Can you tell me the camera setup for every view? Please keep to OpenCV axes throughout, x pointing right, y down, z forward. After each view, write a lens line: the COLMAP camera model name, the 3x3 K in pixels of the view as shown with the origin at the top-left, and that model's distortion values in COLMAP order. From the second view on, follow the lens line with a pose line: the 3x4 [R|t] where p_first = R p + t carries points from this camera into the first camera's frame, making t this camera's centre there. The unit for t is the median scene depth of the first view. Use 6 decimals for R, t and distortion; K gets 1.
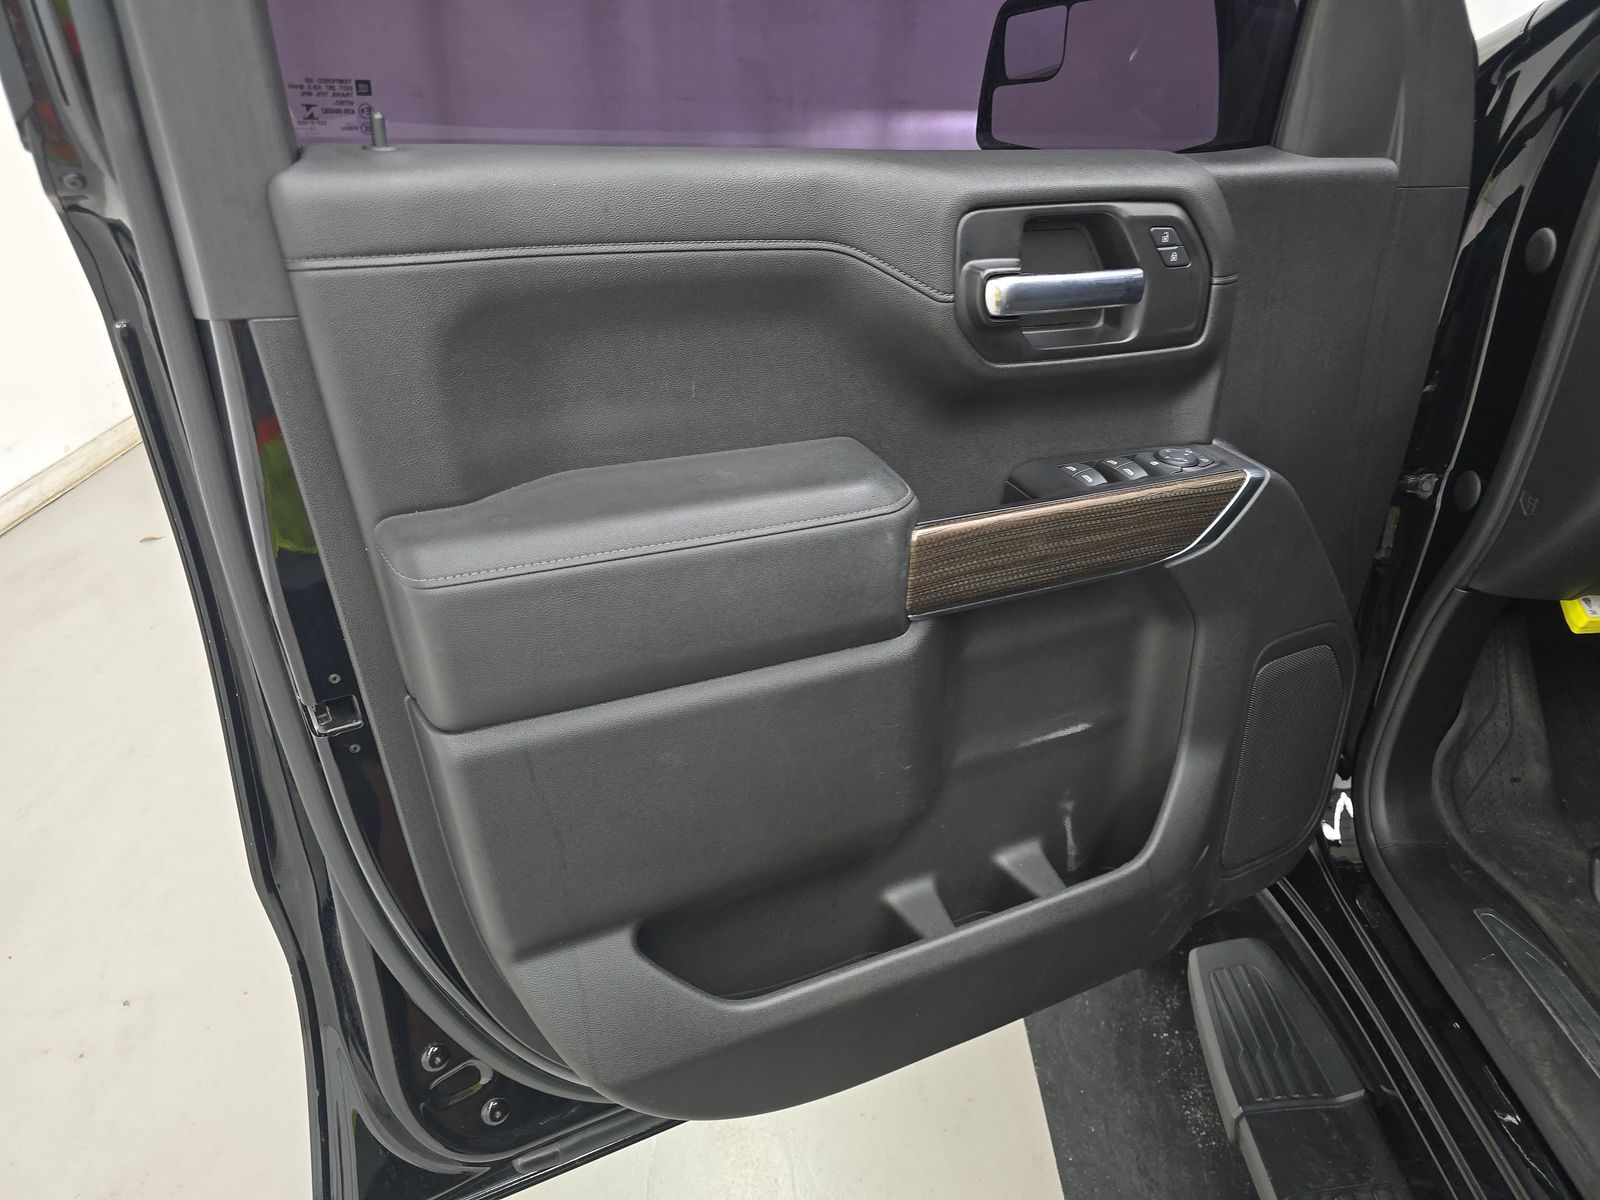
lens RADIAL K [[1089.1, 0, 800.0], [0, 1089.1, 600.0], [0, 0, 1]] dist [0.043227, -0.039618]
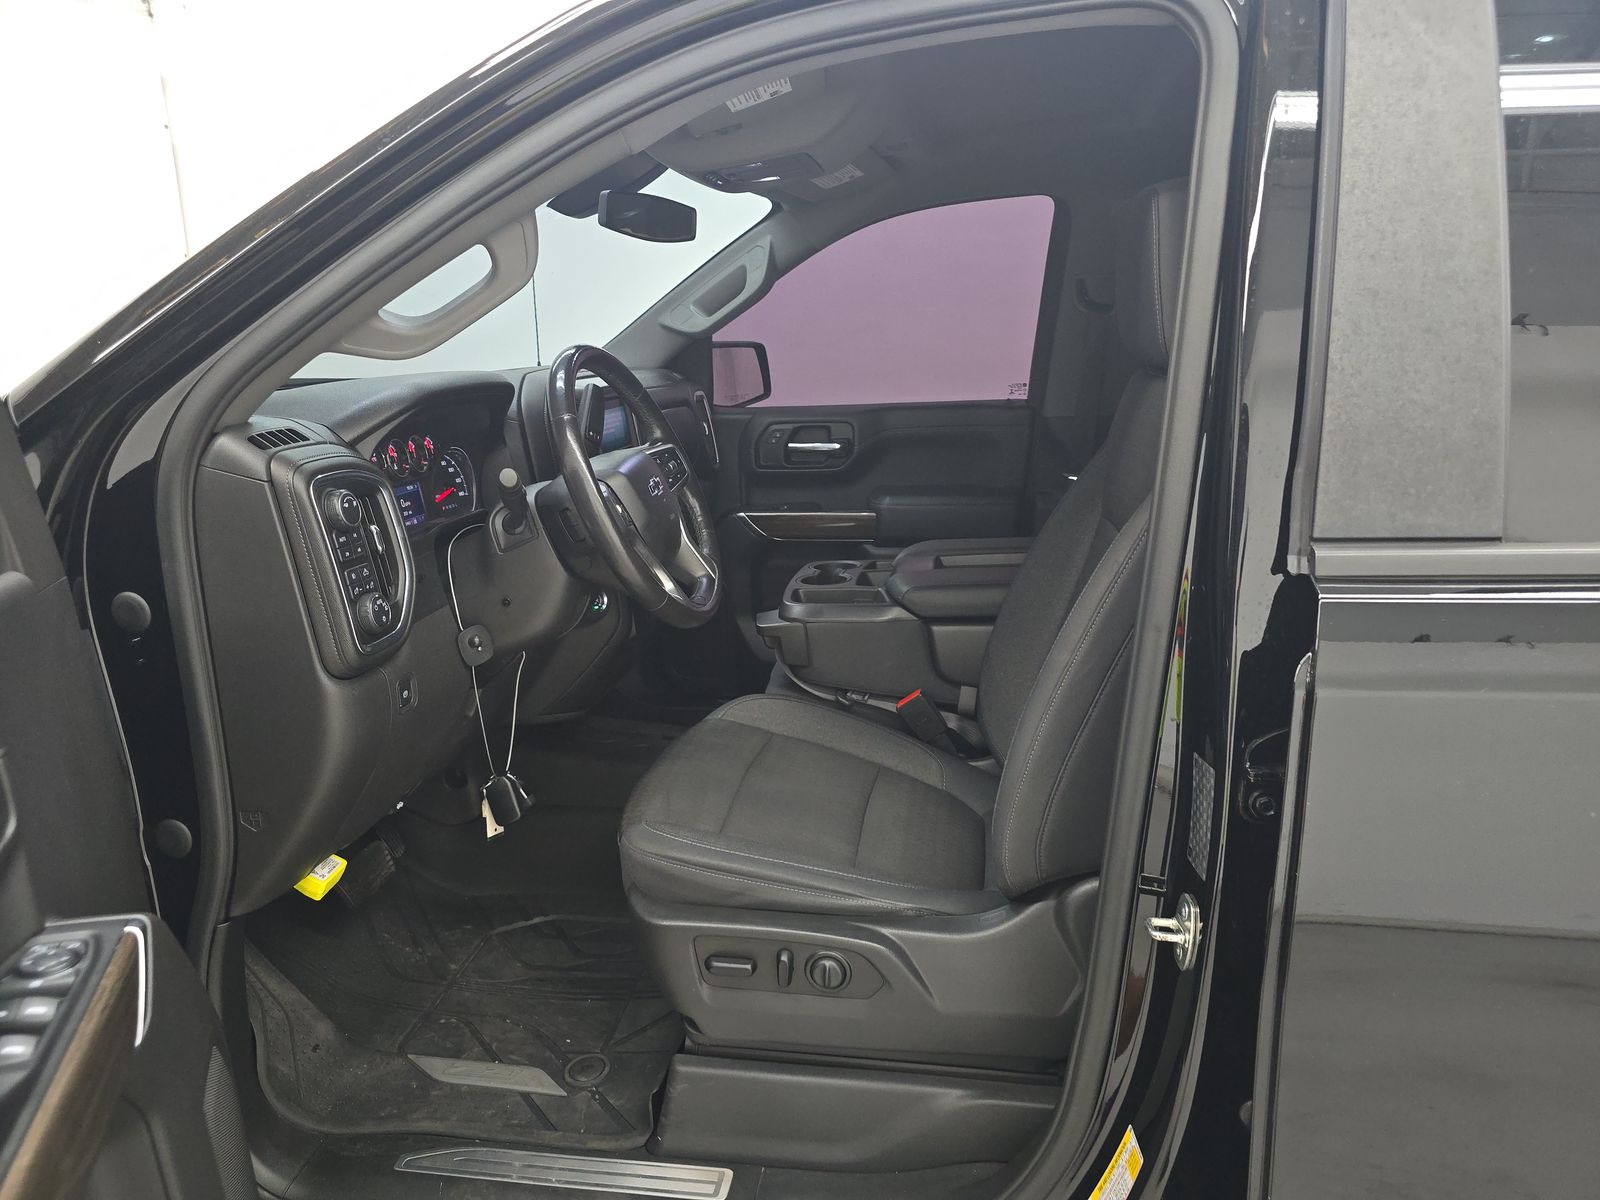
lens RADIAL K [[1089.1, 0, 800.0], [0, 1089.1, 600.0], [0, 0, 1]] dist [0.043227, -0.039618]
pose [[0.154734, -0.258467, 0.953547, -0.183144], [0.483094, 0.861707, 0.155180, -0.157923], [-0.861787, 0.436641, 0.258200, 0.163437]]
